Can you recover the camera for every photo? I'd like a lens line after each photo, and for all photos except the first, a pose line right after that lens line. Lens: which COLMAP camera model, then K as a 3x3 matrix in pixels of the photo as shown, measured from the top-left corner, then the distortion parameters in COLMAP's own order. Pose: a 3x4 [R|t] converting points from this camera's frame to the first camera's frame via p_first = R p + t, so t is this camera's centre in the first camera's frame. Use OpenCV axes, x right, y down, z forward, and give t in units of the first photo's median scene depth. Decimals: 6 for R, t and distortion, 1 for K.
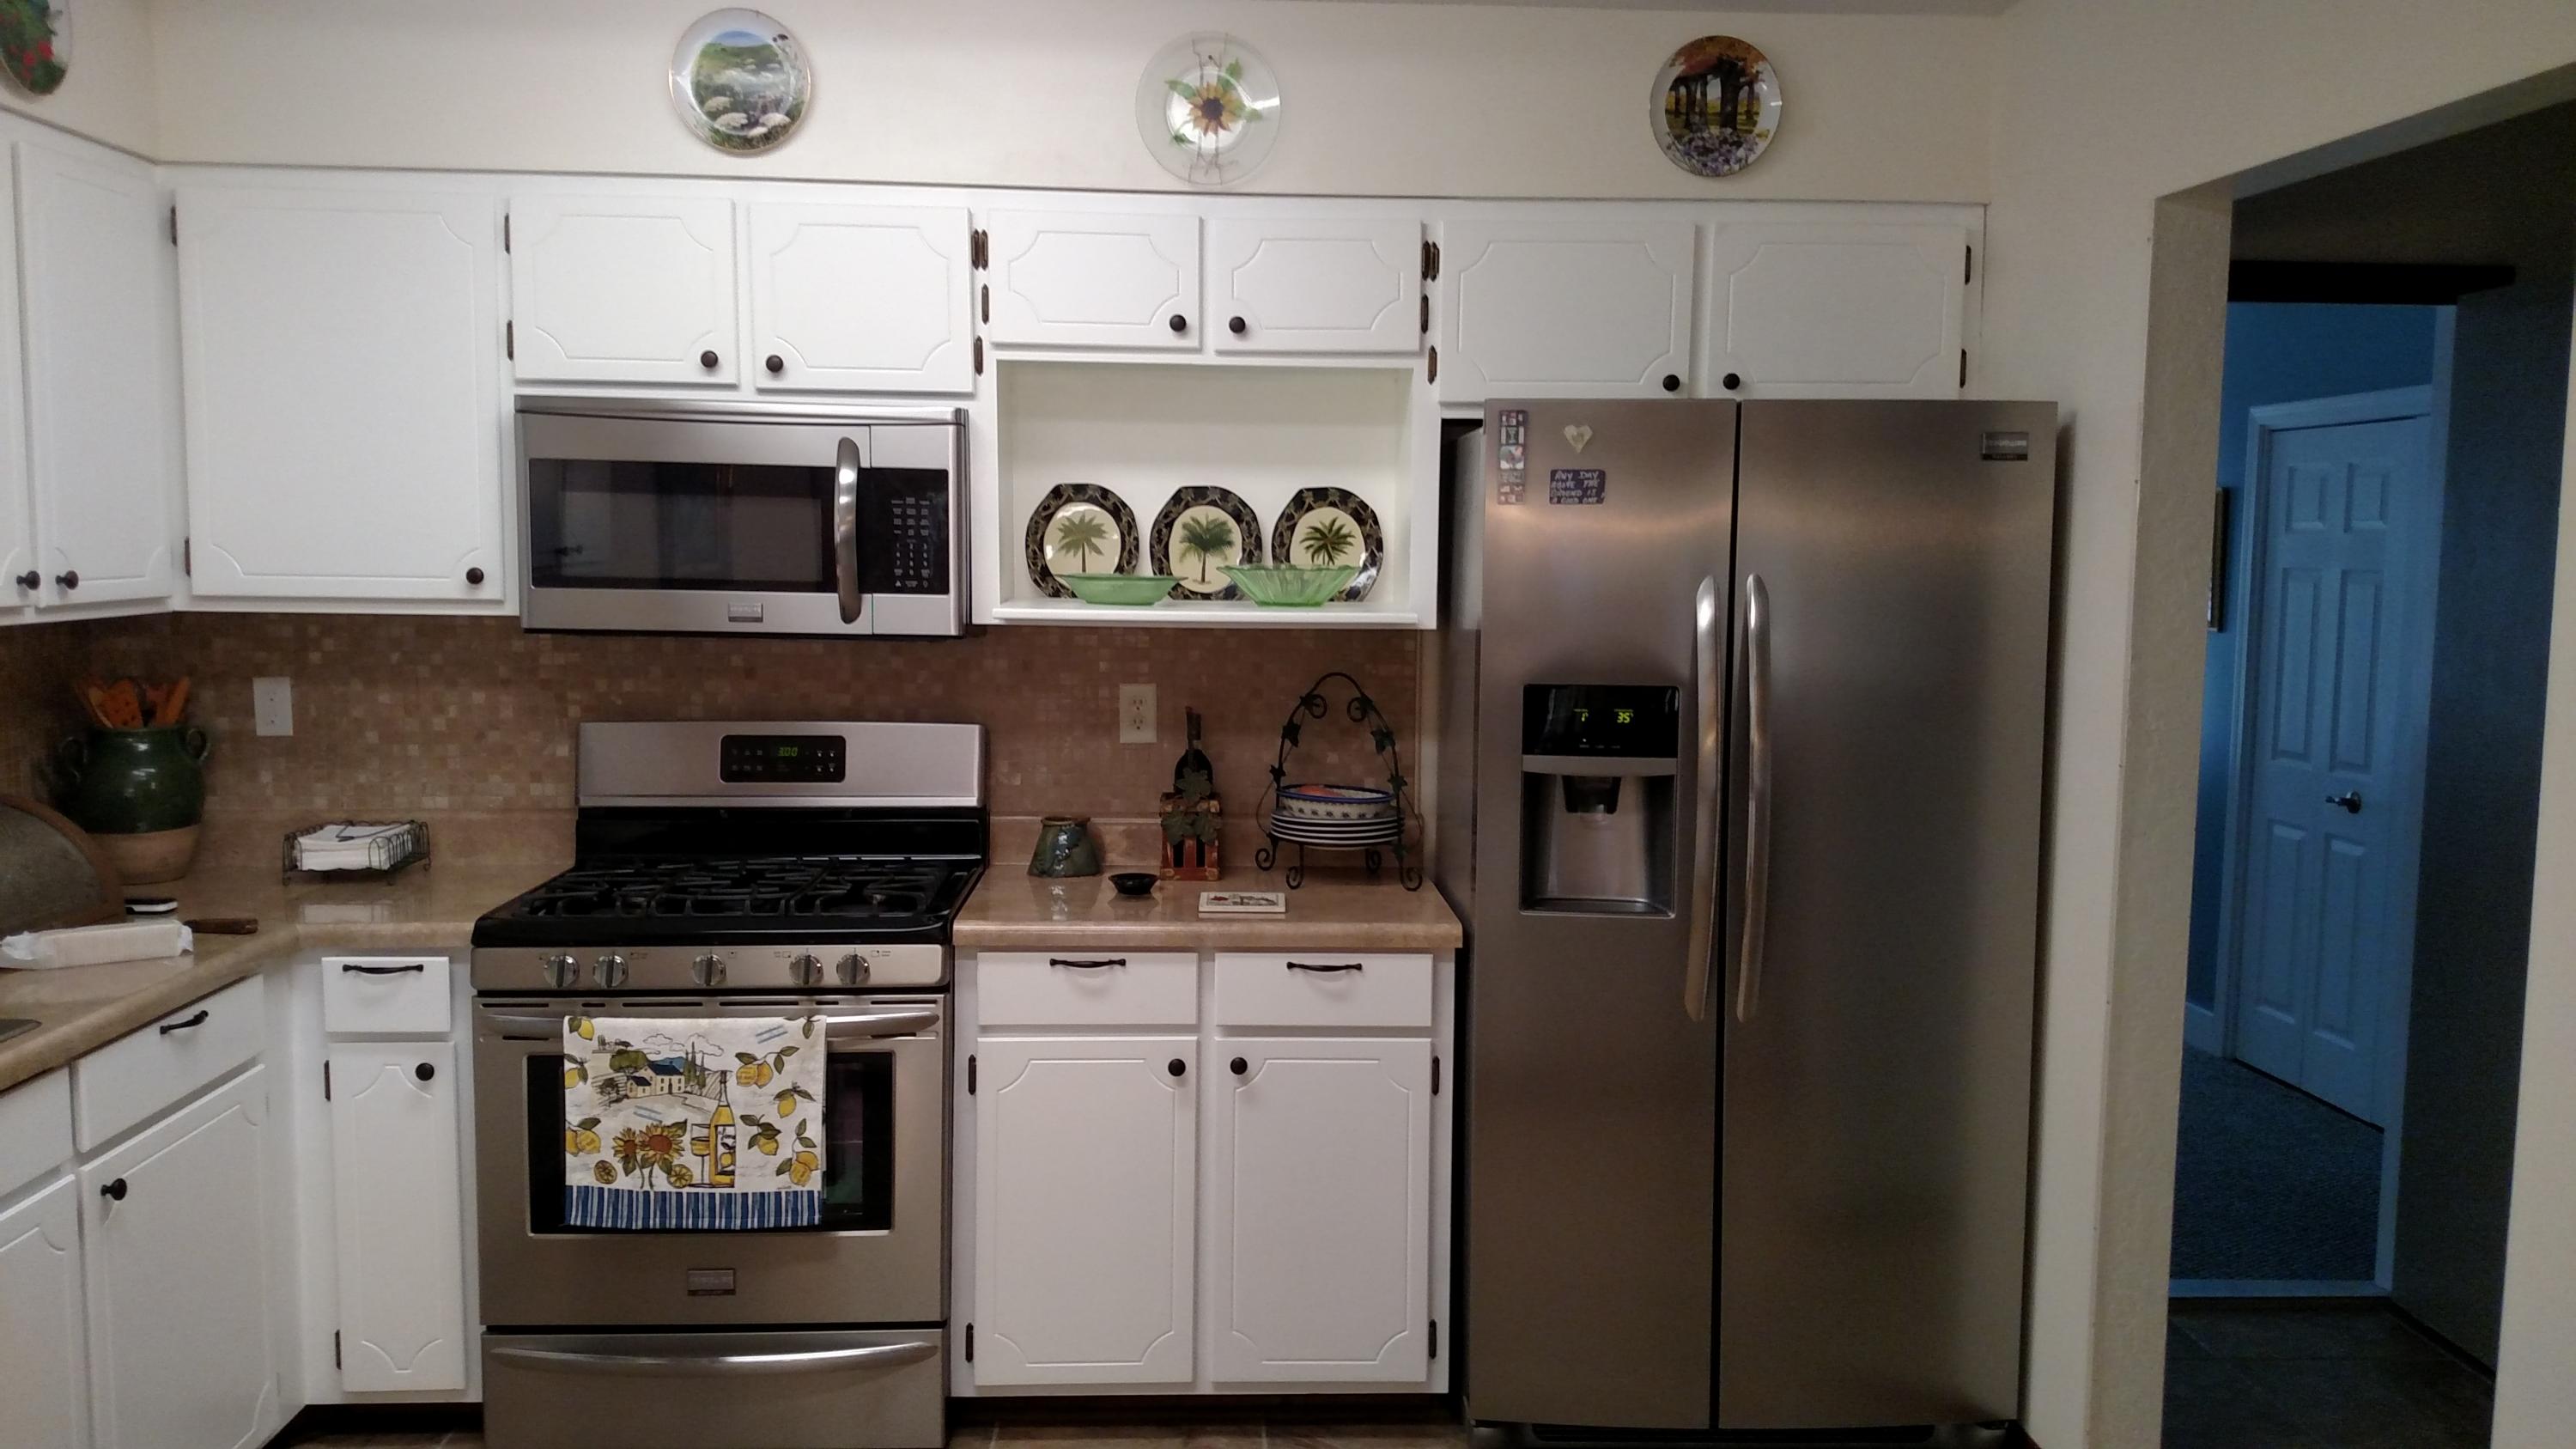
lens RADIAL K [[2013.7, 0, 1382.9], [0, 2013.7, 754.6], [0, 0, 1]] dist [0.088745, -0.156360]
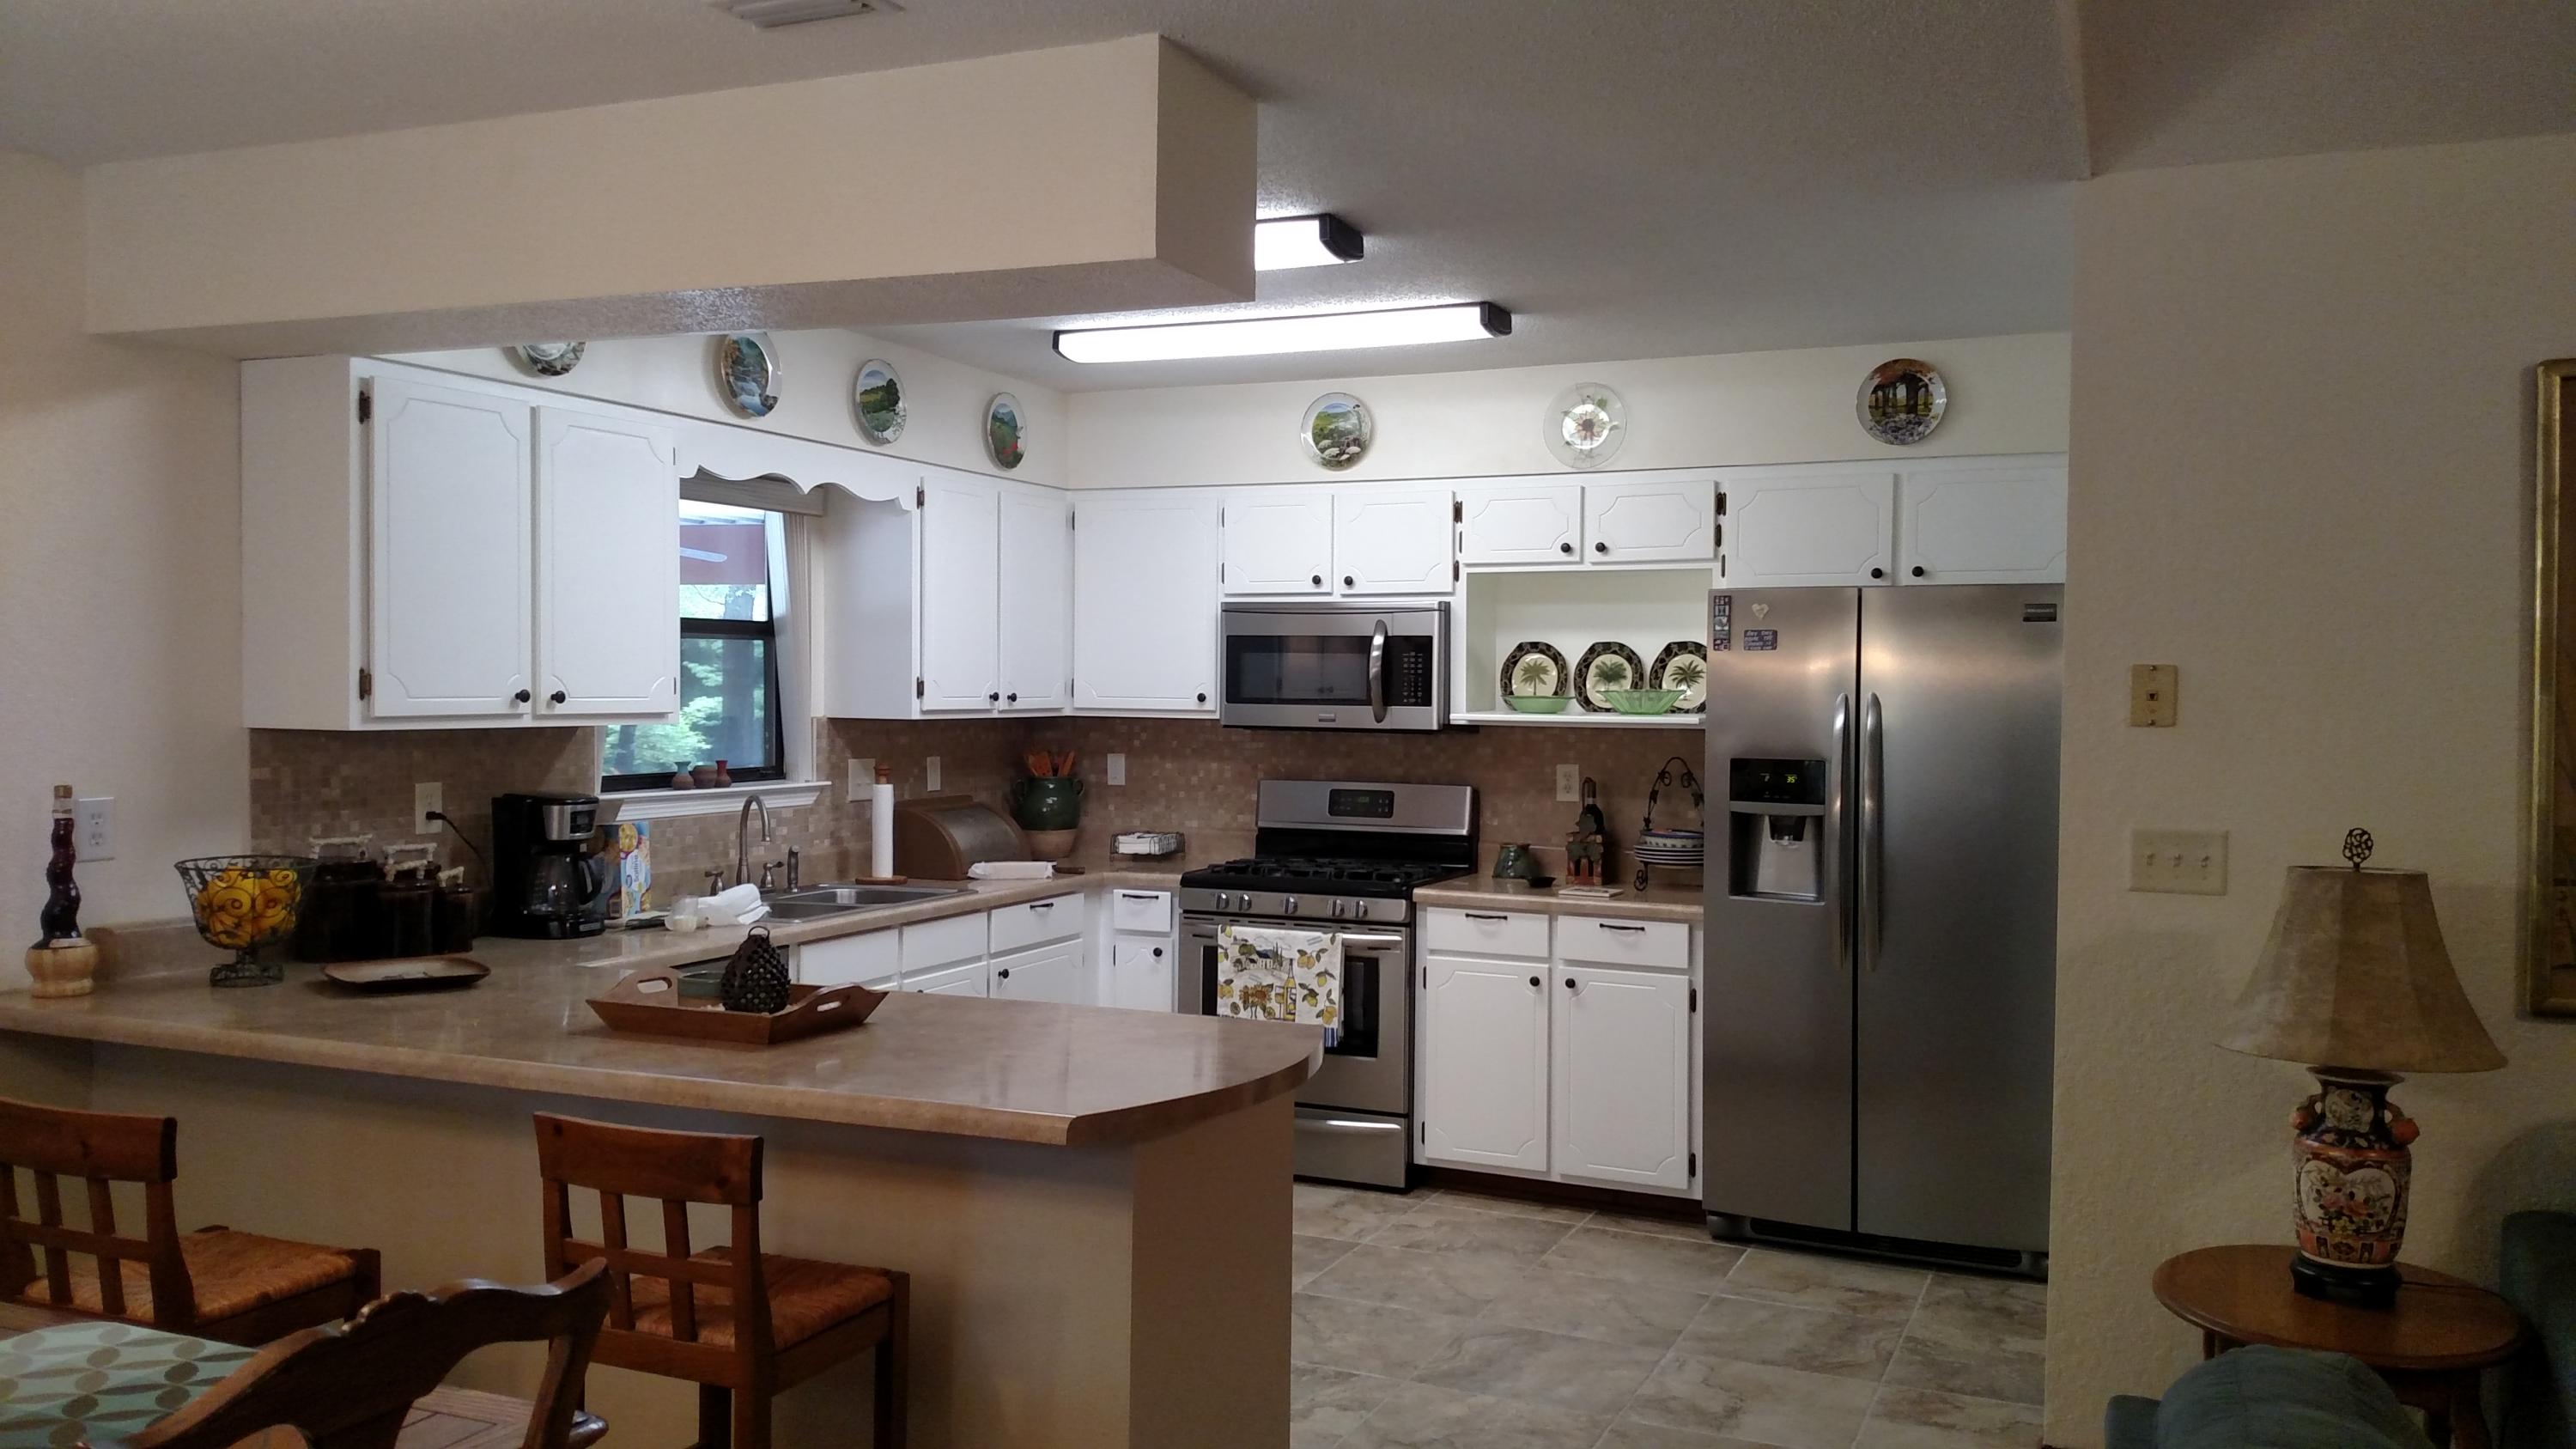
lens RADIAL K [[1990.8, 0, 1297.1], [0, 1990.8, 742.7], [0, 0, 1]] dist [-0.093991, -0.059426]
pose [[0.886919, 0.007368, -0.461865, 0.480238], [-0.043223, 0.996810, -0.067099, 0.073069], [0.459897, 0.079474, 0.884408, -0.580079]]
